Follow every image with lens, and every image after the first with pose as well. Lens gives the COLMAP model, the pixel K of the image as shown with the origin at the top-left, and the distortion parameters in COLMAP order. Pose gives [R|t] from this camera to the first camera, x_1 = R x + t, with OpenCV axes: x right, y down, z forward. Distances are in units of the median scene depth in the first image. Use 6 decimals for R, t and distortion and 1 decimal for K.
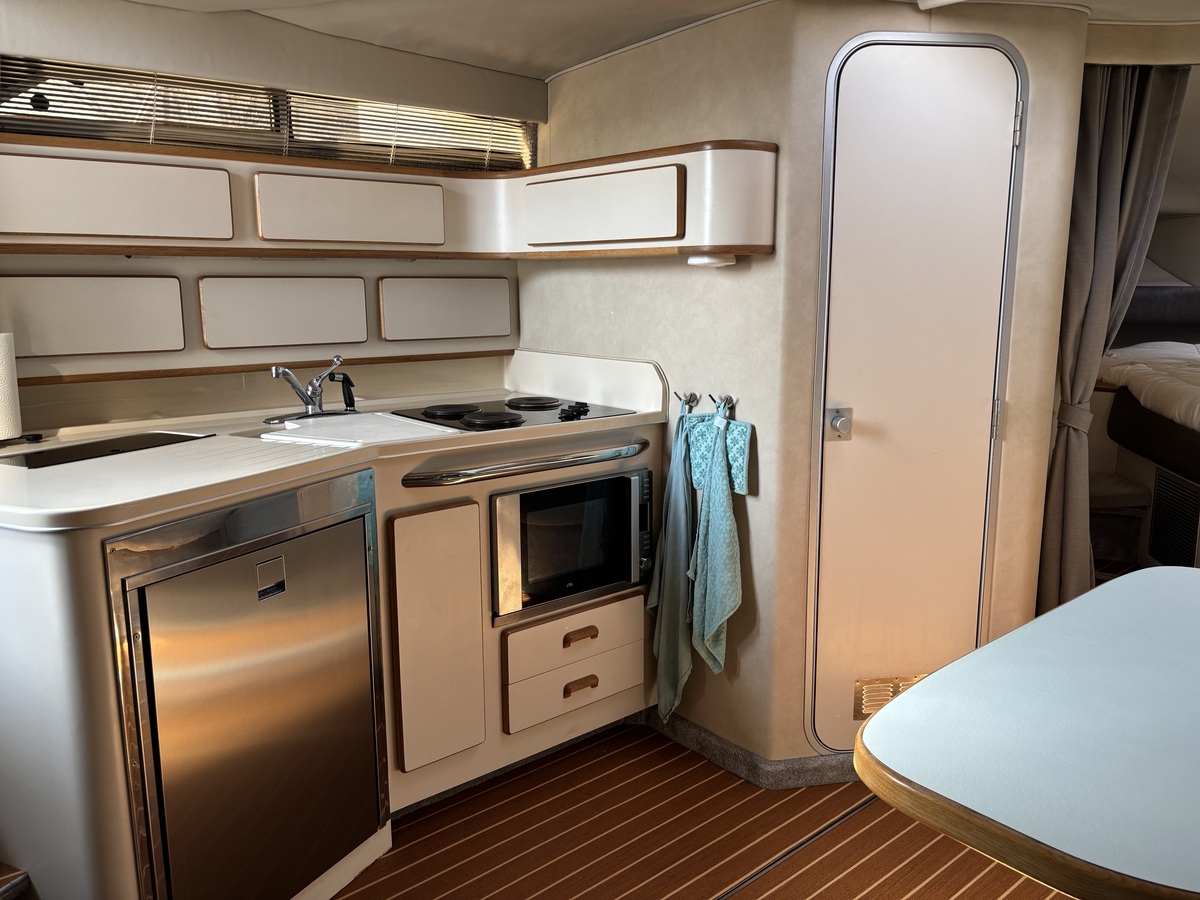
lens RADIAL K [[928.8, 0, 619.2], [0, 928.8, 445.7], [0, 0, 1]] dist [0.028690, -0.003779]
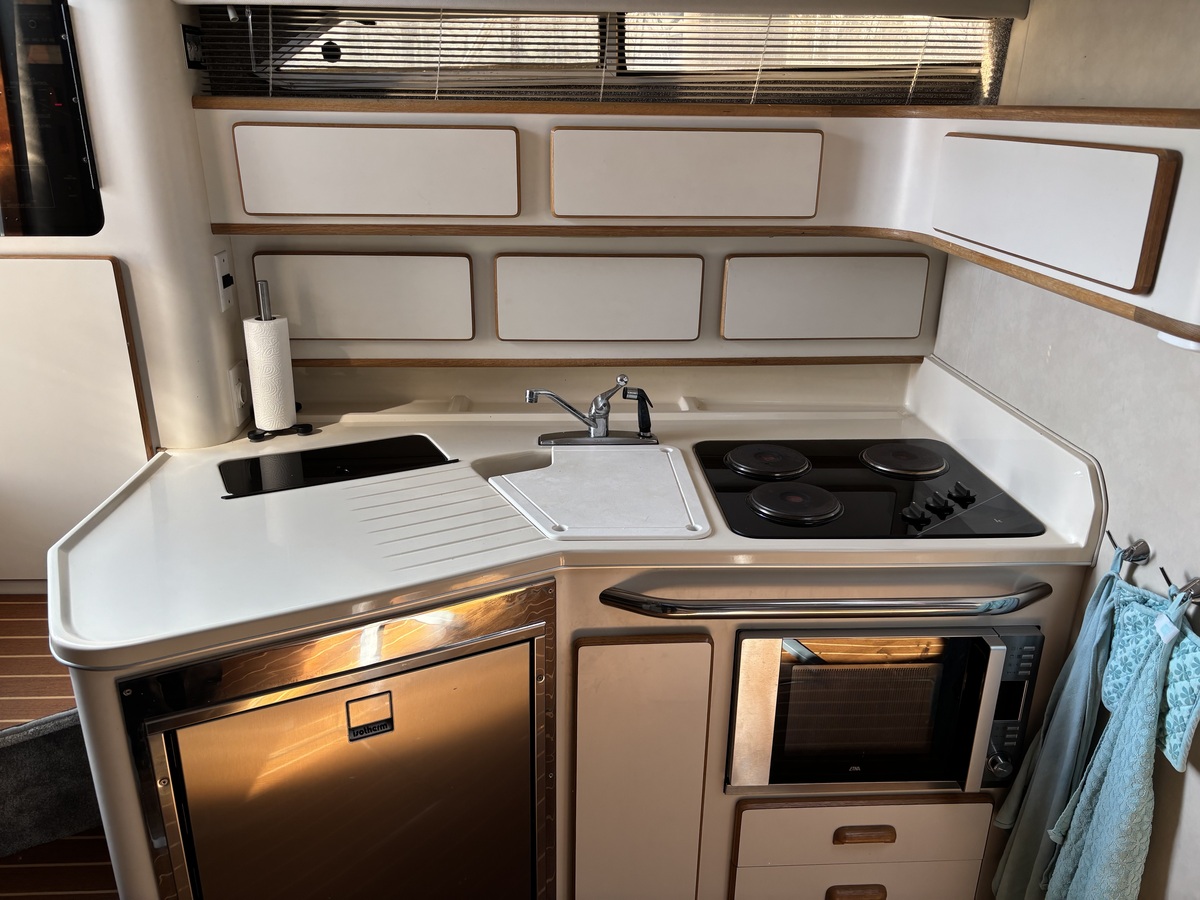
lens RADIAL K [[923.9, 0, 600.0], [0, 923.9, 450.0], [0, 0, 1]] dist [0.096450, -0.119850]
pose [[0.798369, 0.229288, -0.556807, 0.125282], [-0.125073, 0.967645, 0.219133, -0.202002], [0.589036, -0.105308, 0.801216, 0.366801]]
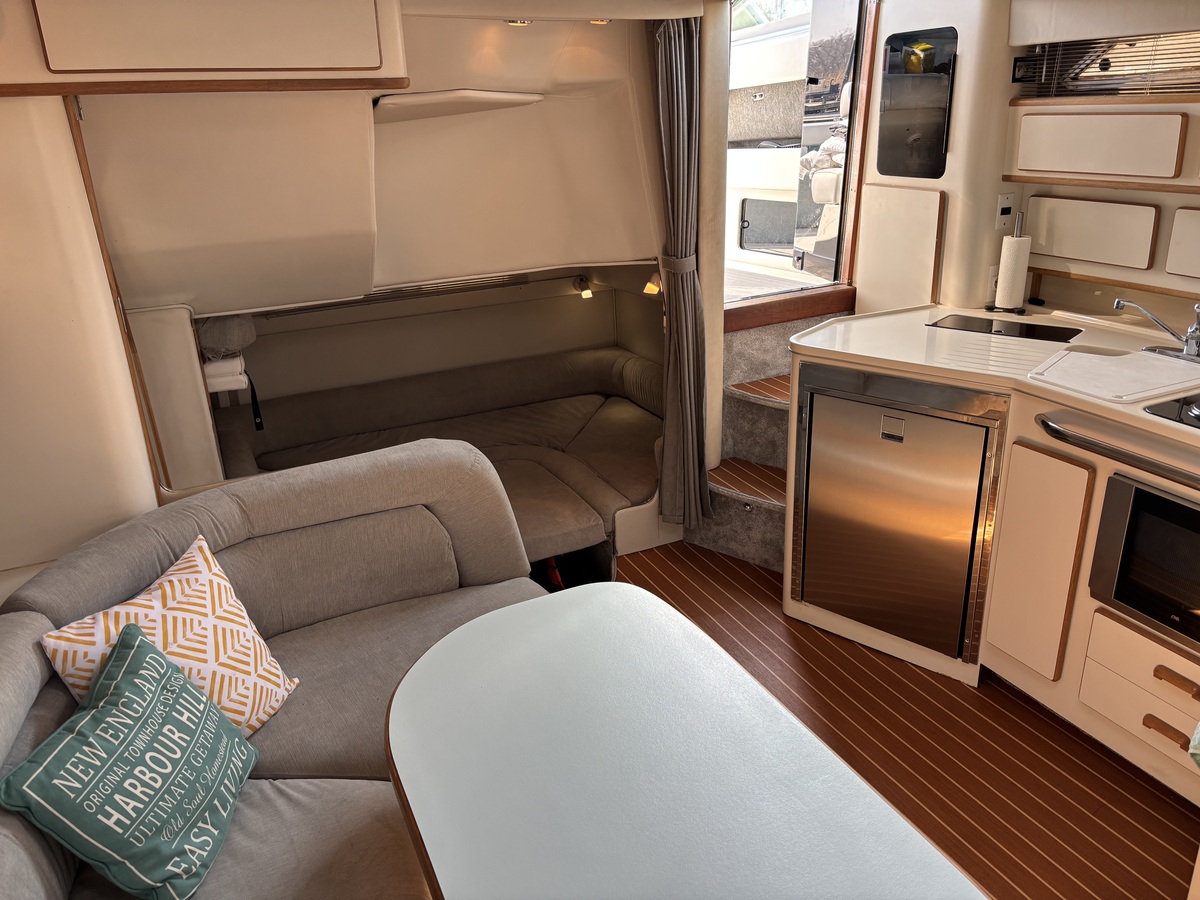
lens RADIAL K [[914.2, 0, 598.4], [0, 914.2, 454.7], [0, 0, 1]] dist [0.101183, -0.109828]
pose [[-0.280937, 0.359705, -0.889768, 0.823722], [-0.131633, 0.903902, 0.406981, -0.272980], [0.950656, 0.231459, -0.206591, 0.633987]]
